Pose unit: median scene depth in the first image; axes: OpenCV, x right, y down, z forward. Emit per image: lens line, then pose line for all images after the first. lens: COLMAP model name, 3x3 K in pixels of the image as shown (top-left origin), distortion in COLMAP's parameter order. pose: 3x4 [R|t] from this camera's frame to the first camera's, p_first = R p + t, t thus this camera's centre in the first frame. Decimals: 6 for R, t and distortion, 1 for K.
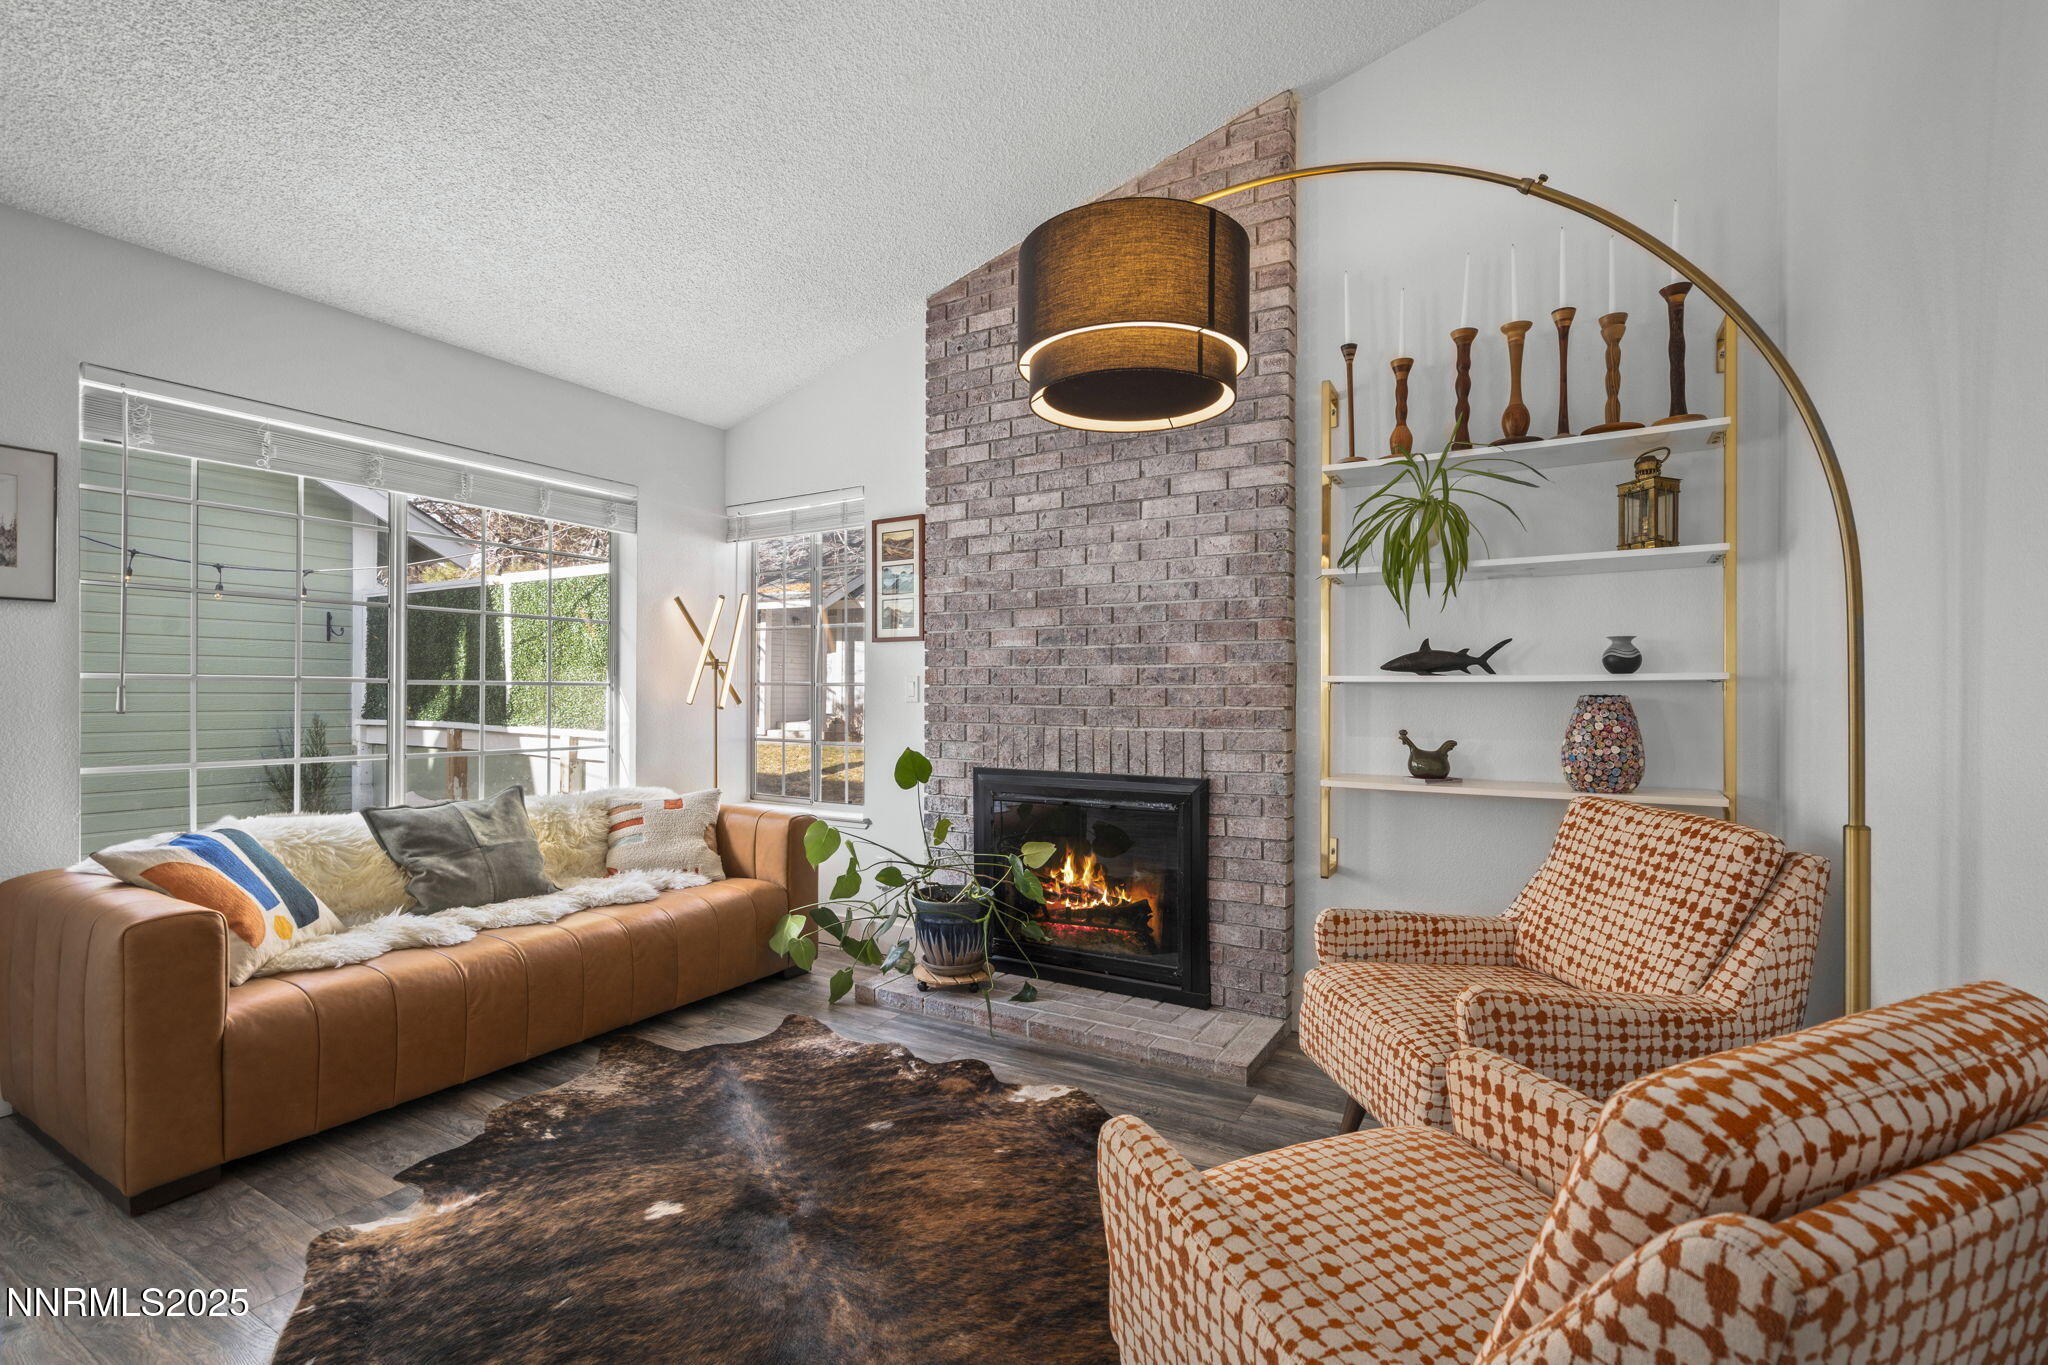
lens RADIAL K [[924.7, 0, 1036.3], [0, 924.7, 692.9], [0, 0, 1]] dist [-0.007240, 0.000254]
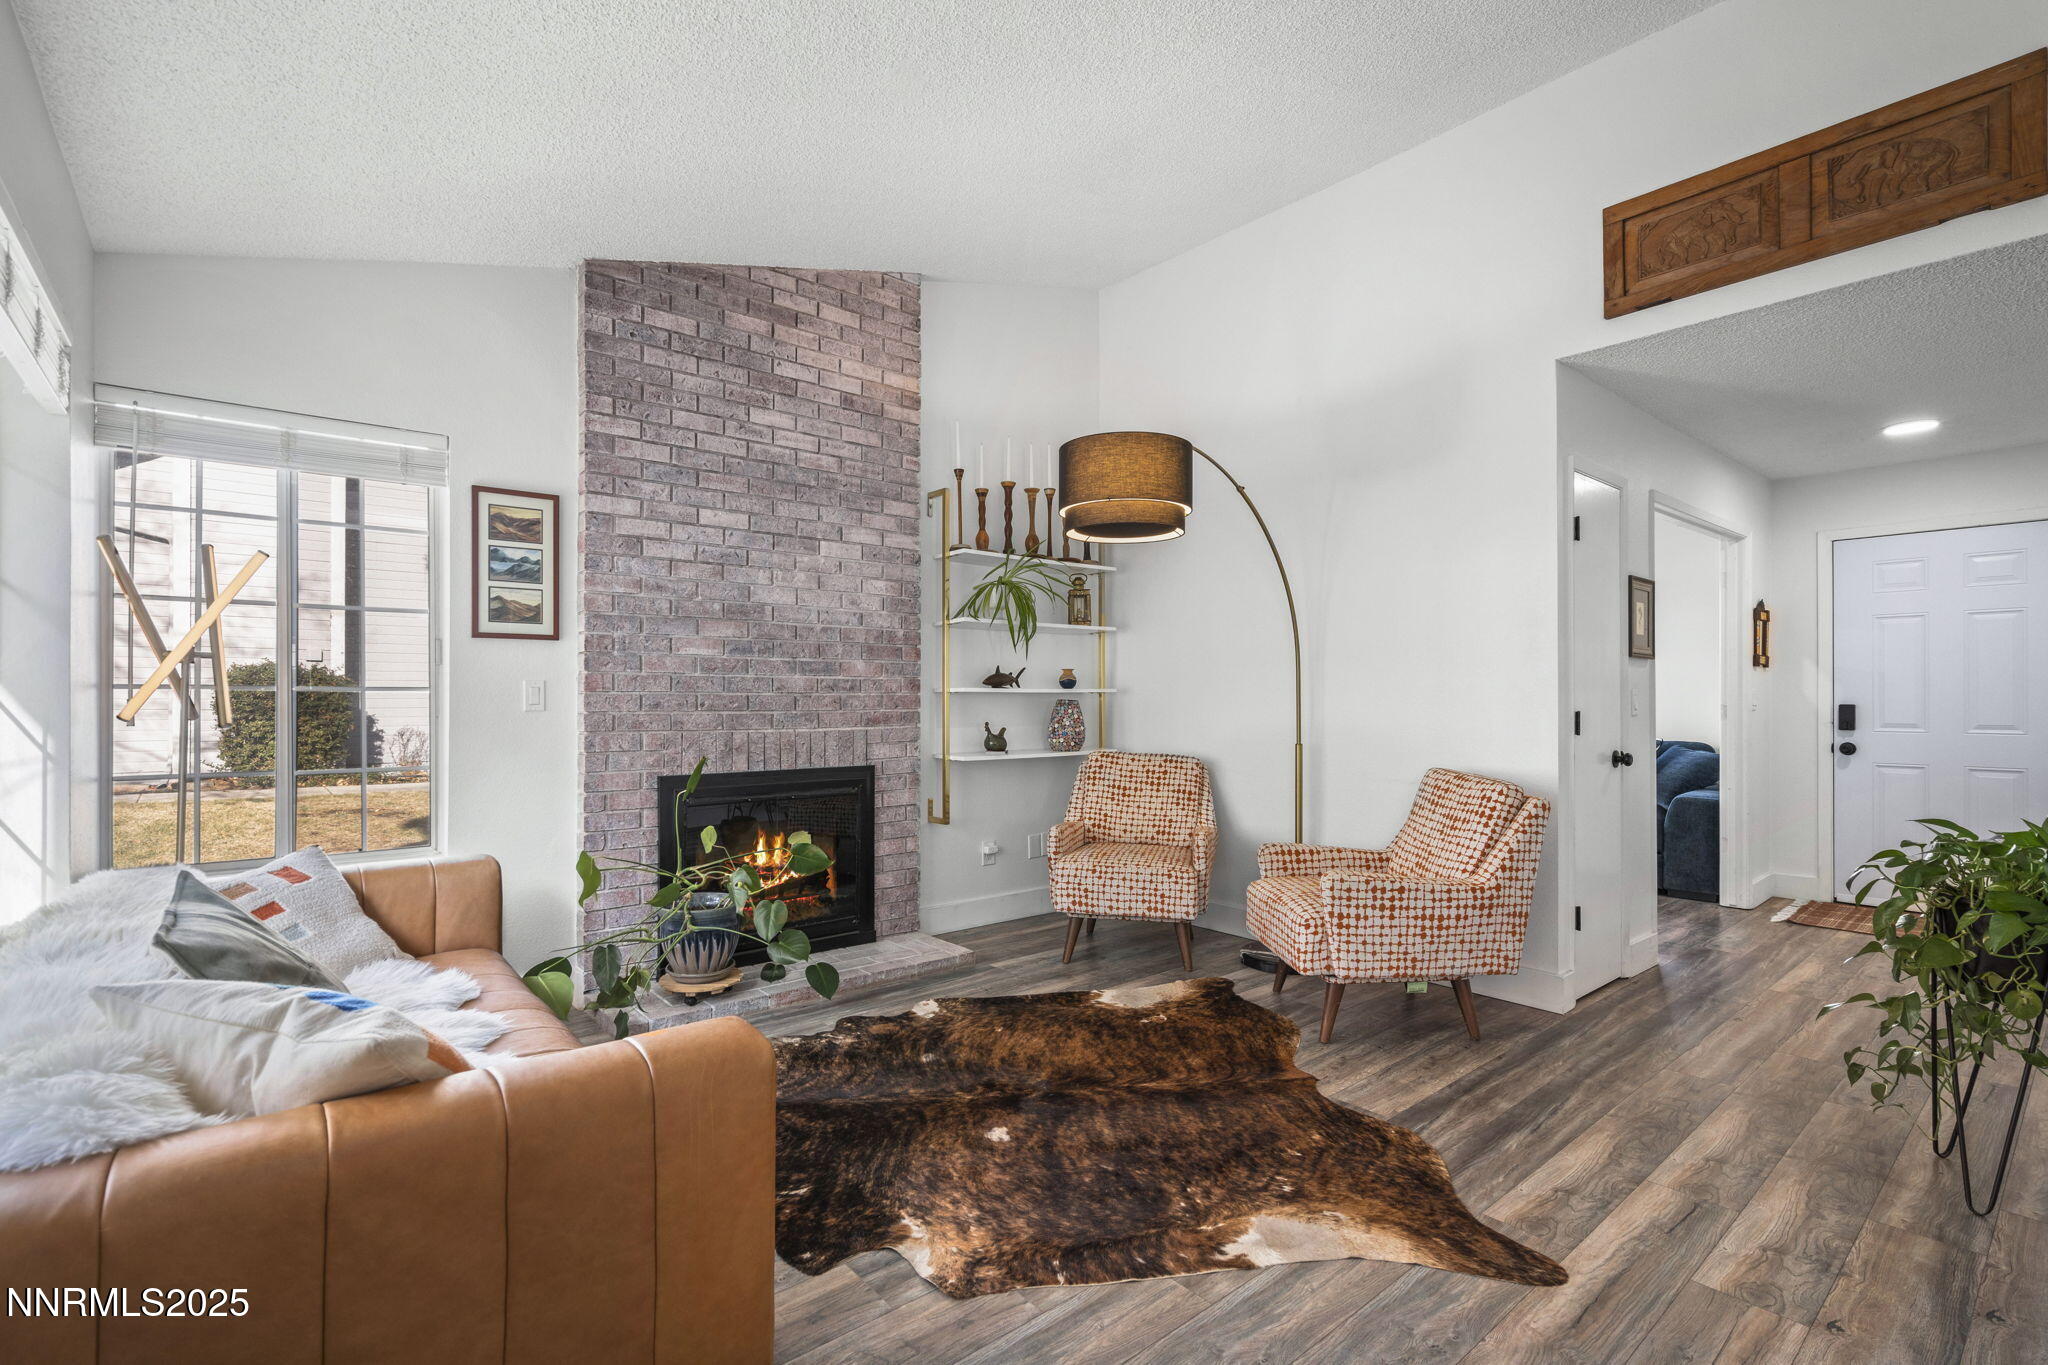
lens RADIAL K [[924.7, 0, 1016.2], [0, 924.7, 690.9], [0, 0, 1]] dist [-0.007240, 0.000254]
pose [[0.342911, 0.003745, 0.939361, -0.972433], [0.000344, 0.999991, -0.004113, -0.006154], [-0.939368, 0.001734, 0.342907, 0.361194]]
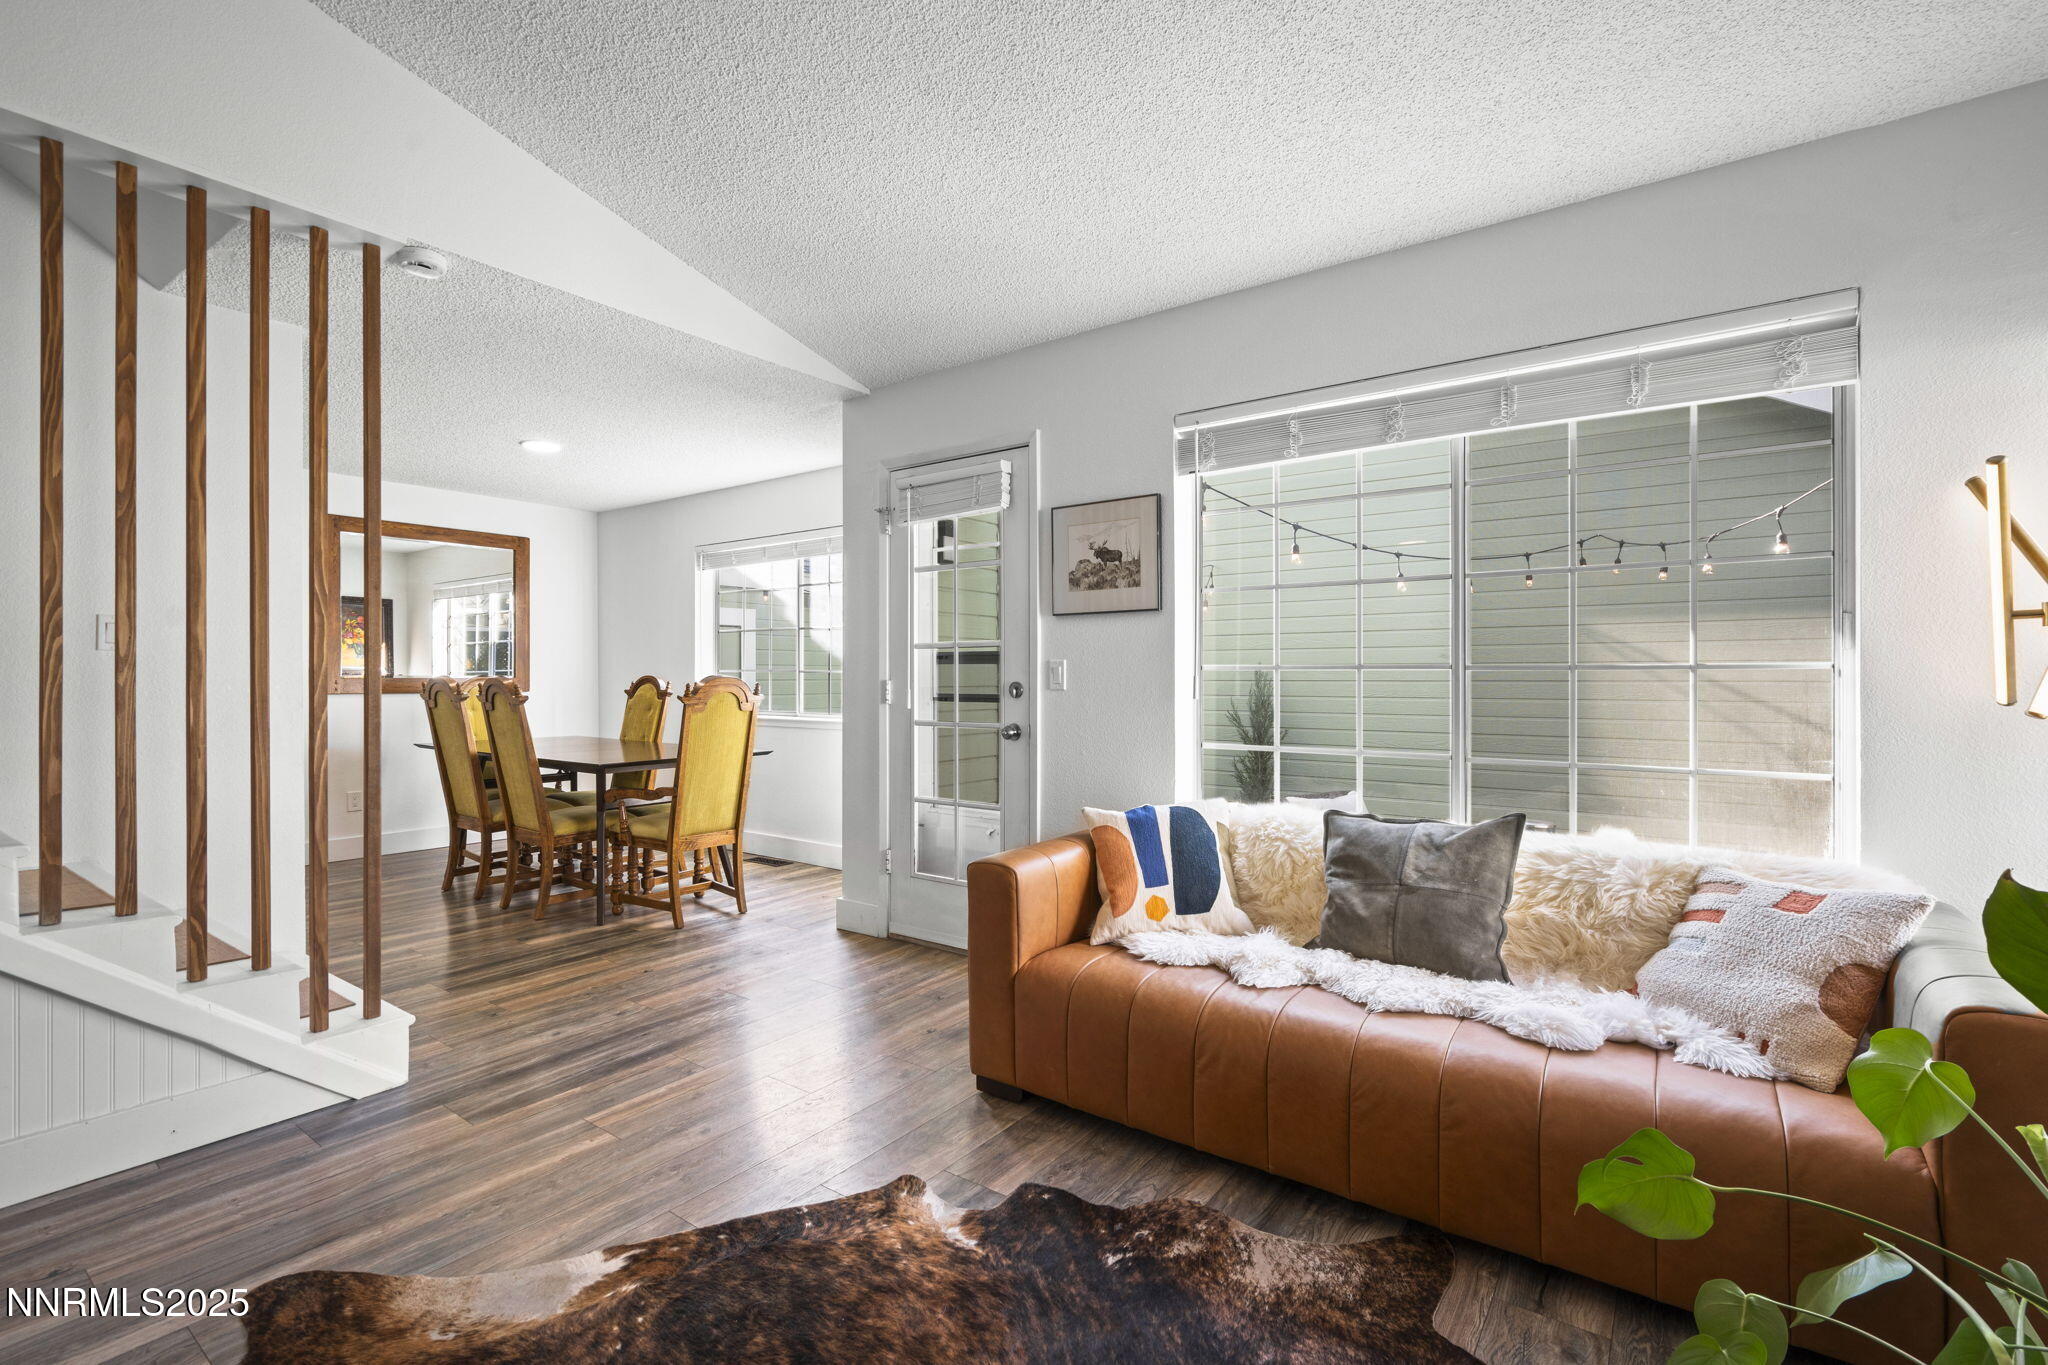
lens RADIAL K [[924.7, 0, 1001.7], [0, 924.7, 669.8], [0, 0, 1]] dist [-0.007240, 0.000254]
pose [[-0.124091, -0.015151, -0.992155, 0.185323], [0.002655, 0.999875, -0.015601, 0.002094], [0.992267, -0.004571, -0.124035, 0.744081]]
